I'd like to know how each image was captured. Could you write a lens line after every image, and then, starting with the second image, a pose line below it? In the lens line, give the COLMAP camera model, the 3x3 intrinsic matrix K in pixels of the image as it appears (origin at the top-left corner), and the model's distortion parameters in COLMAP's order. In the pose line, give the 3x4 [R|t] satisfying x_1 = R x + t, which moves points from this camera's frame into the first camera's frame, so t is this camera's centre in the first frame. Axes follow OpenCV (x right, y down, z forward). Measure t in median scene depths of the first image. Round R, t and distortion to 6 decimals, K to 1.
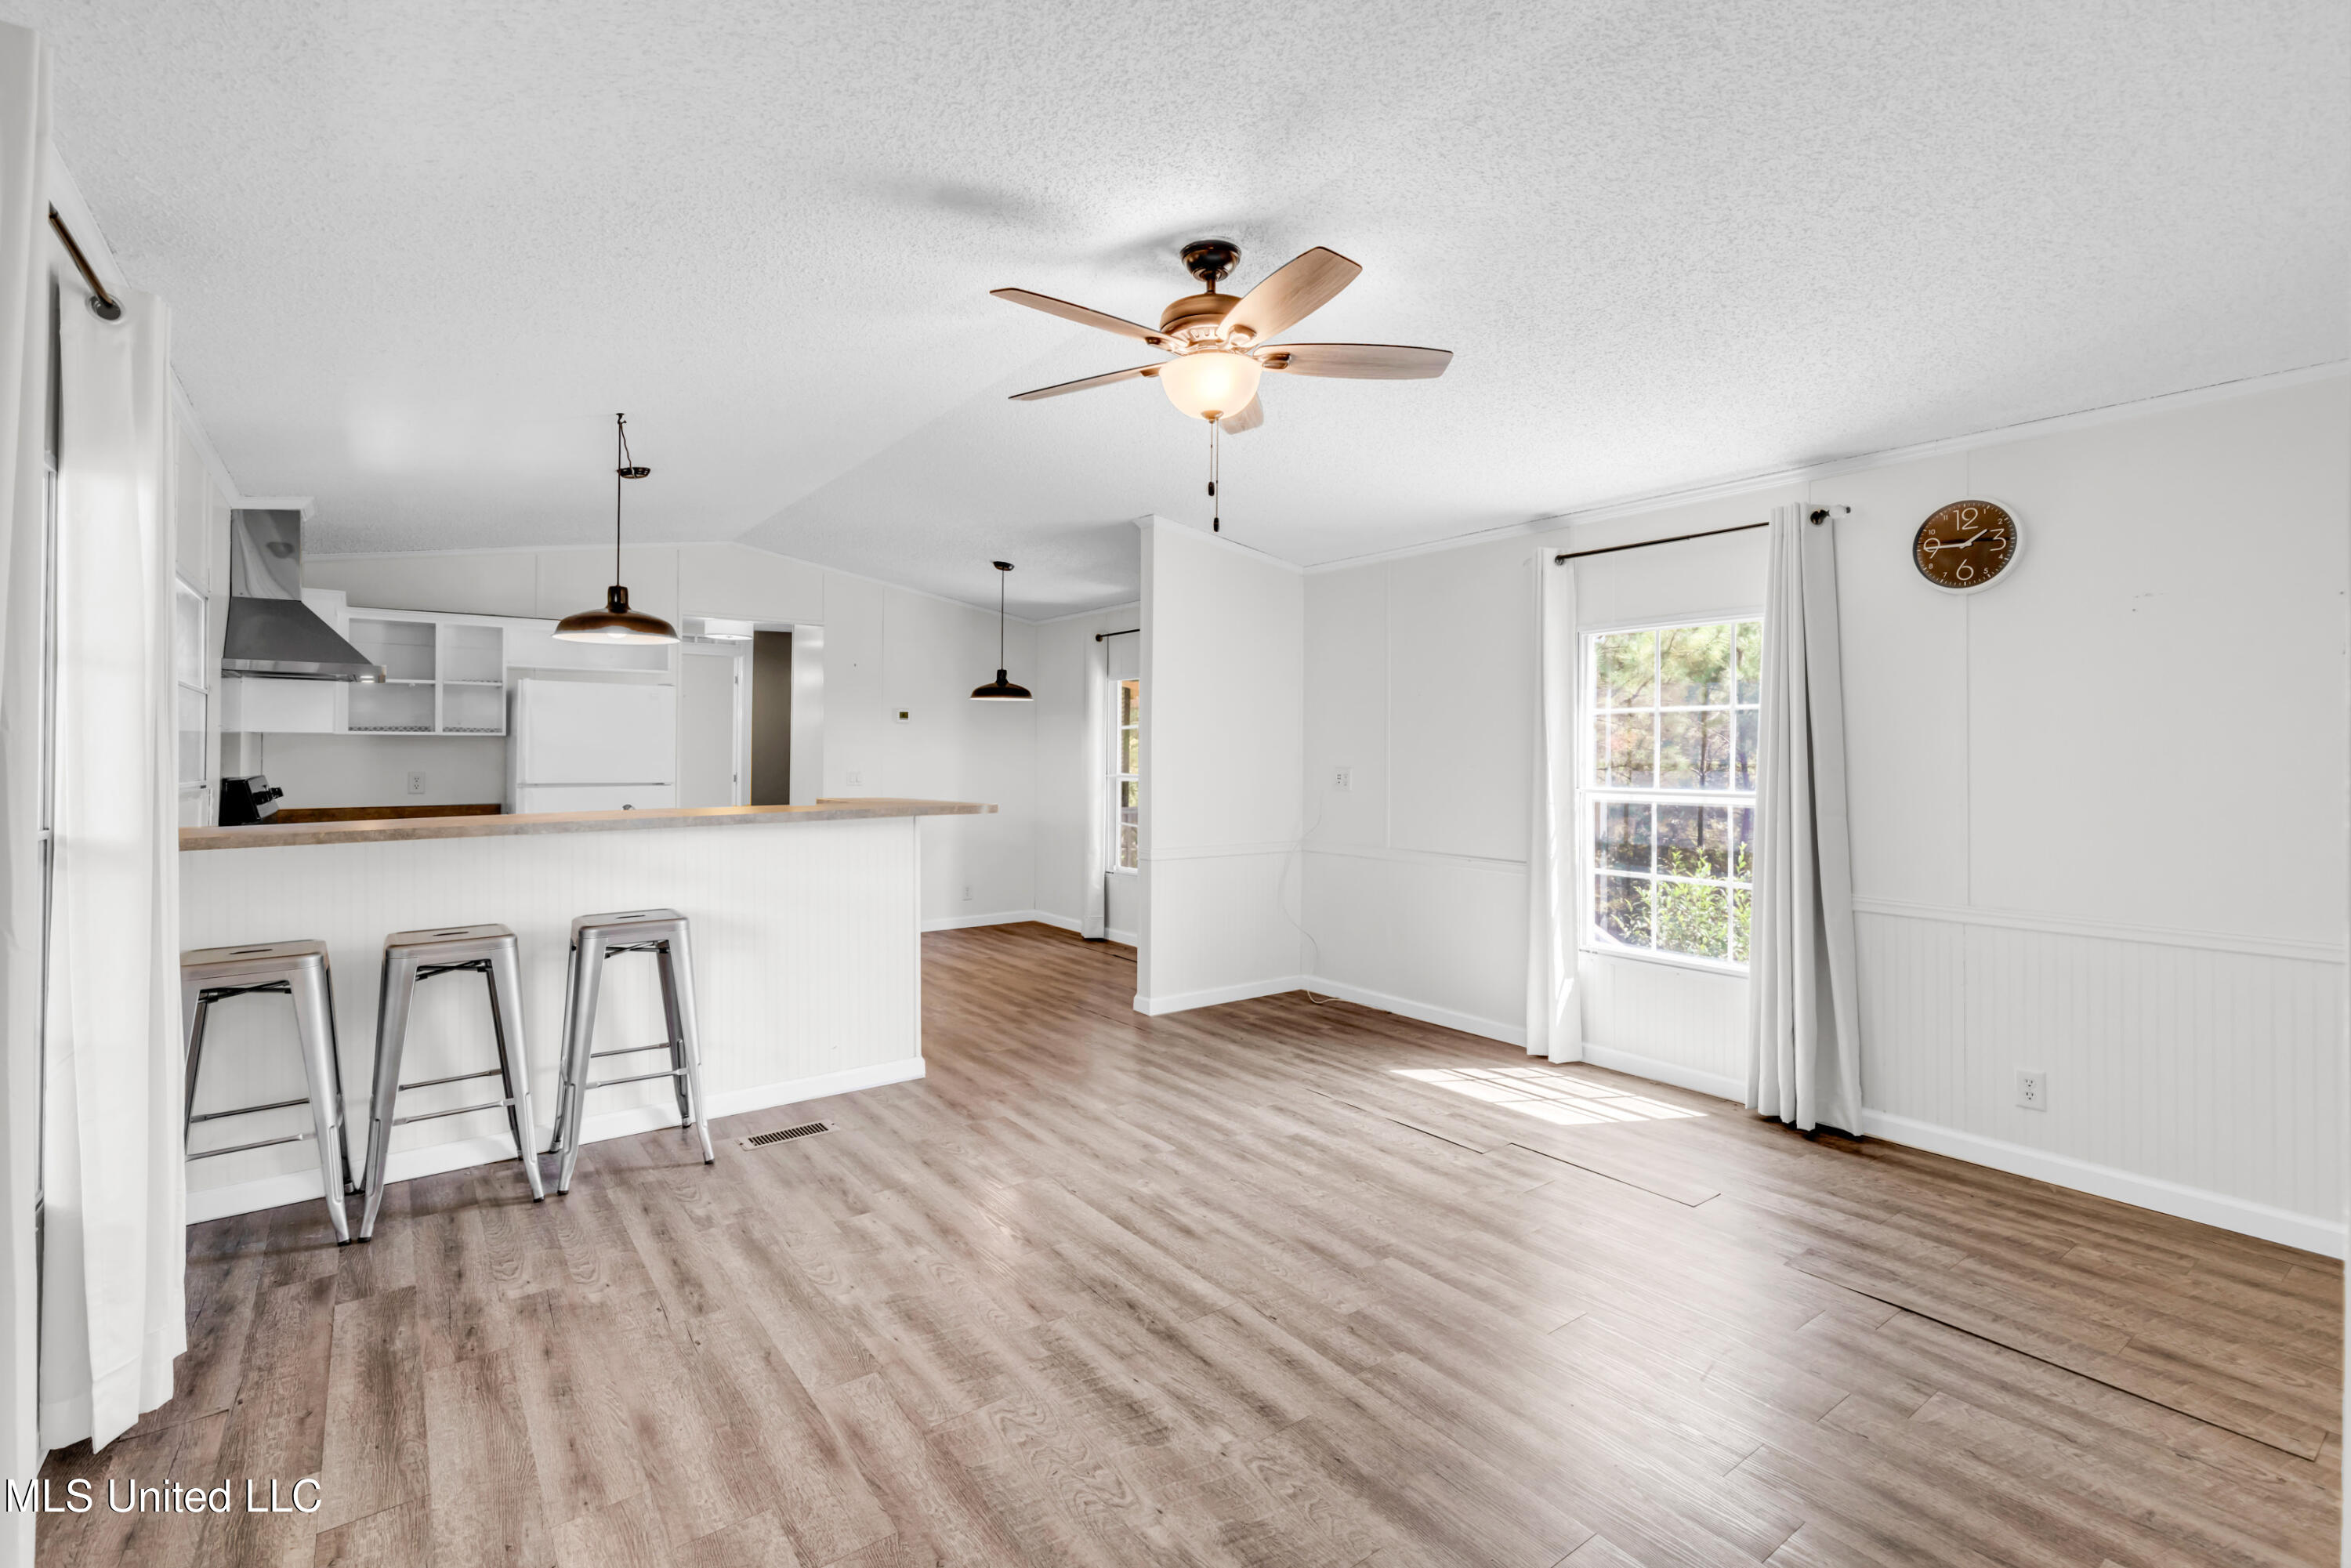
lens RADIAL K [[1050.3, 0, 1191.7], [0, 1050.3, 764.6], [0, 0, 1]] dist [0.014152, -0.000307]
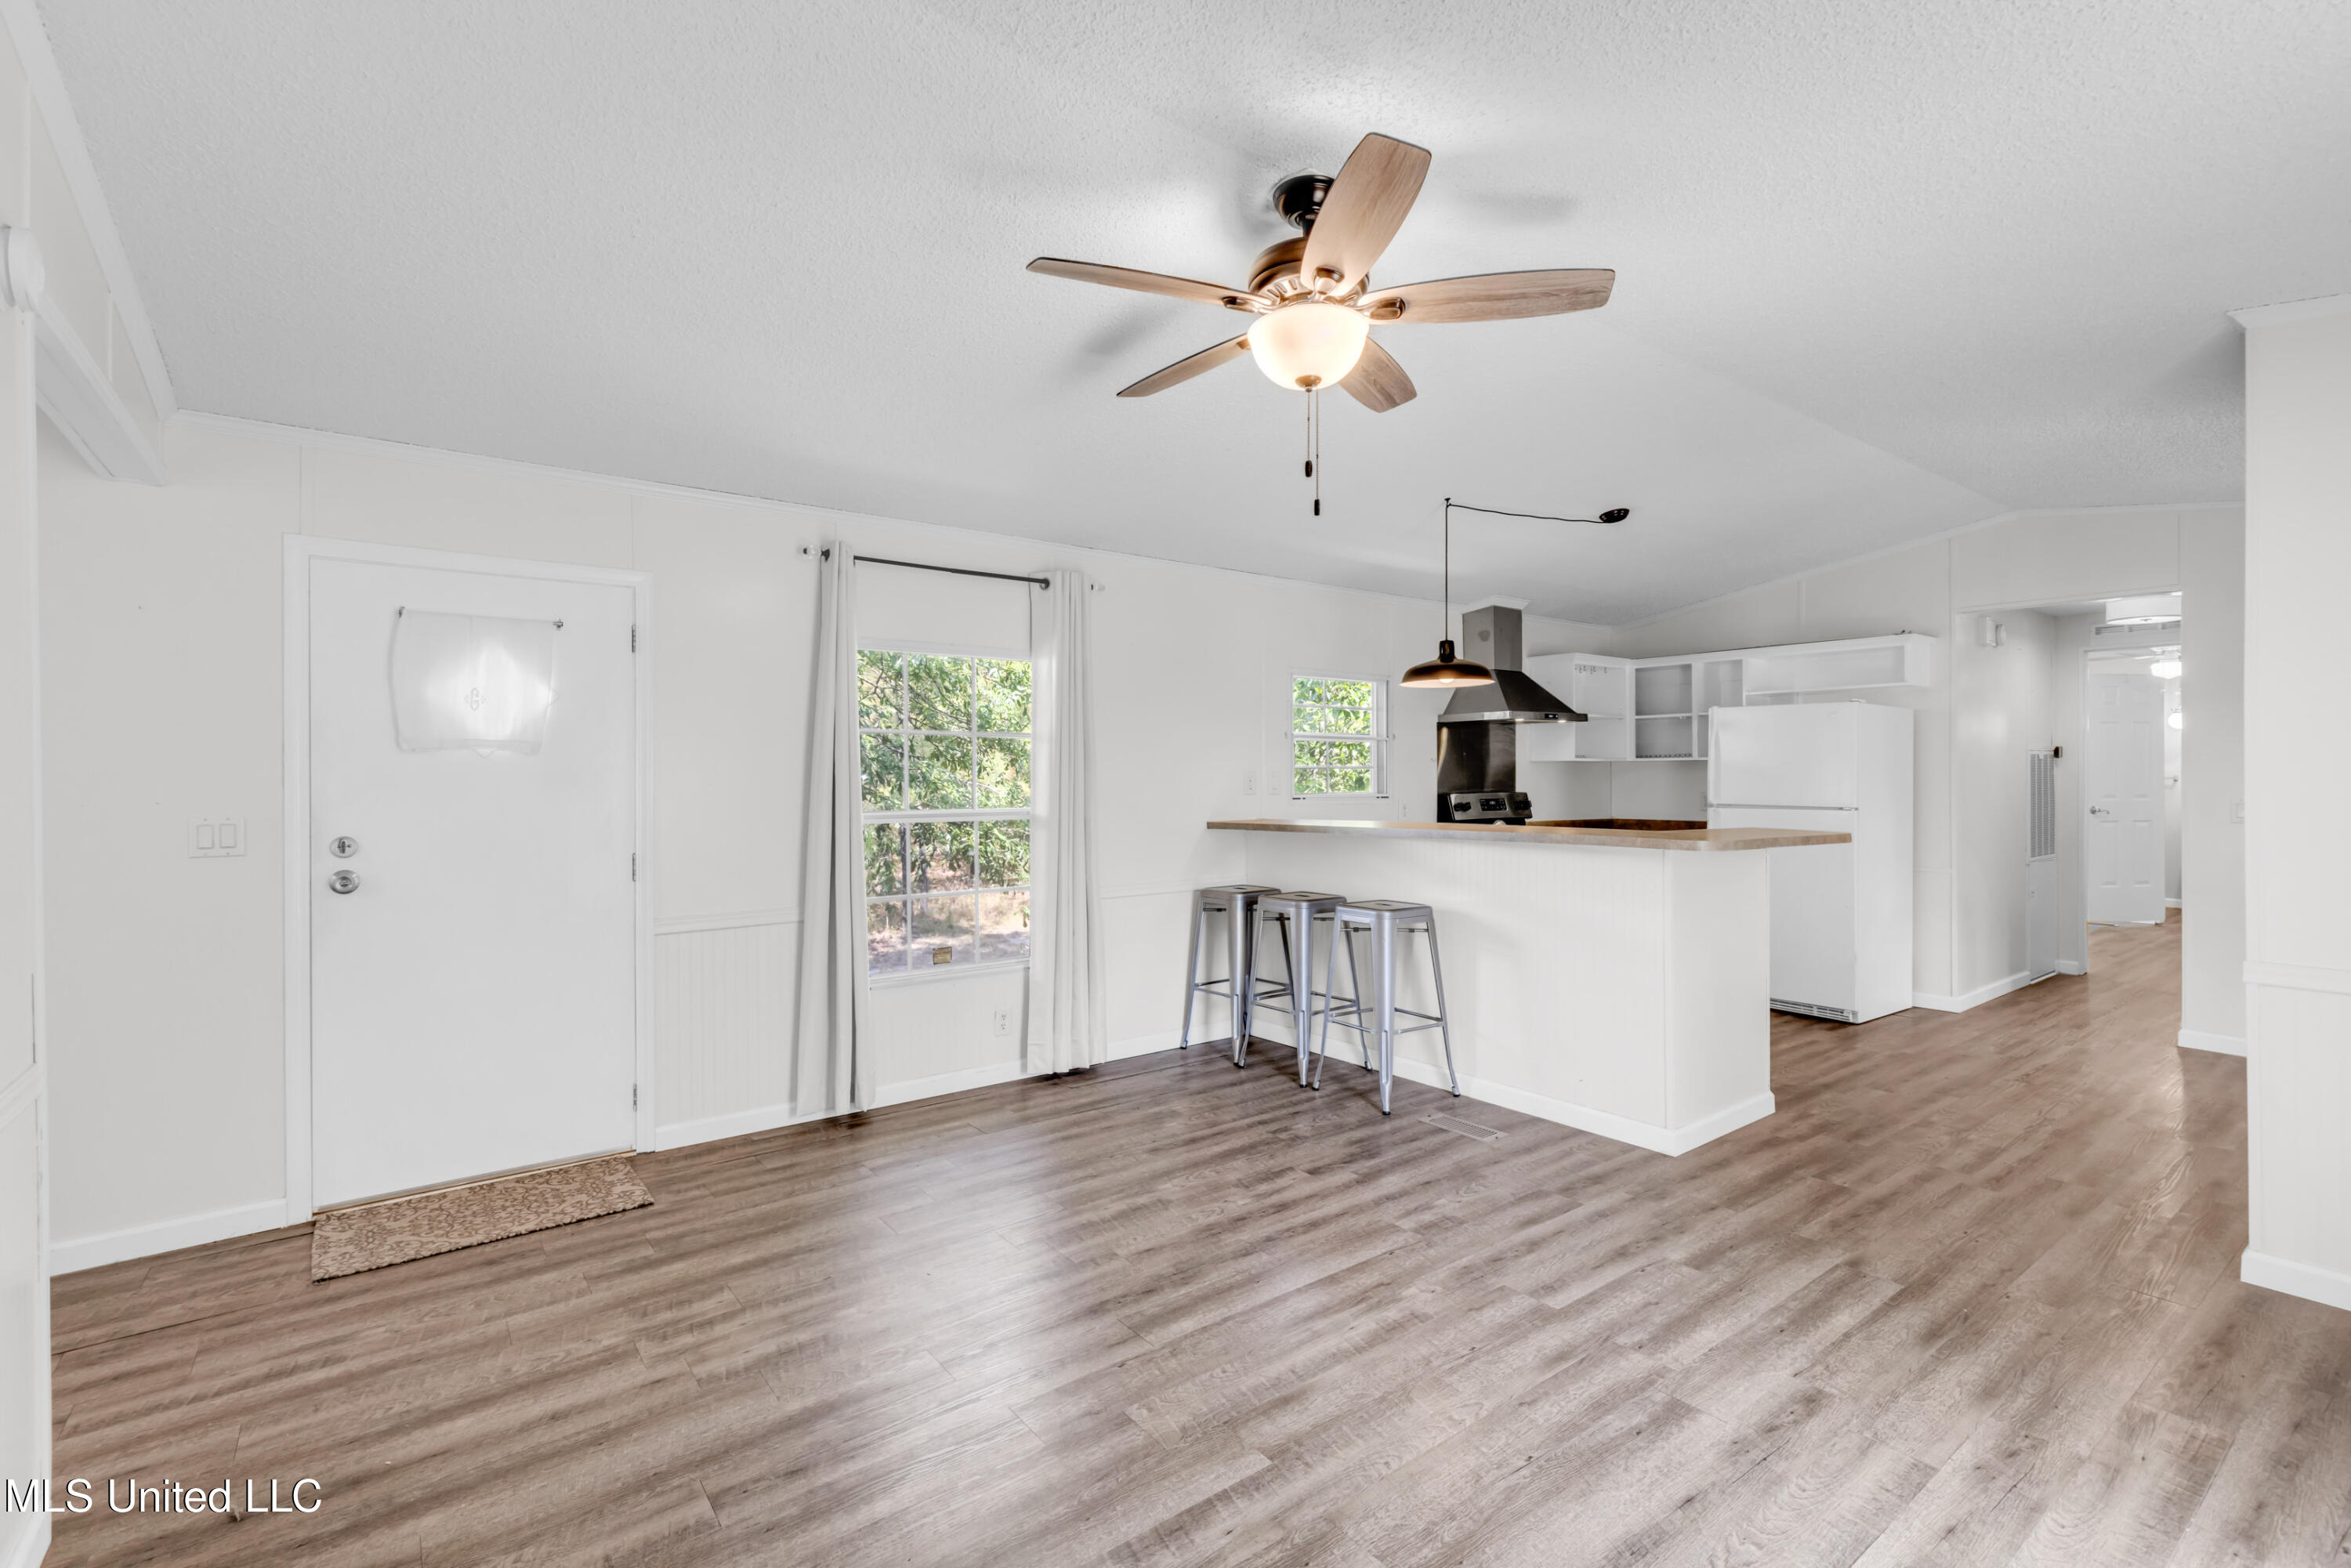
lens RADIAL K [[1050.3, 0, 1191.1], [0, 1050.3, 780.4], [0, 0, 1]] dist [0.014152, -0.000307]
pose [[0.023654, 0.003245, -0.999715, 0.716887], [-0.007721, 0.999965, 0.003063, -0.008028], [0.999690, 0.007647, 0.023678, 0.716034]]
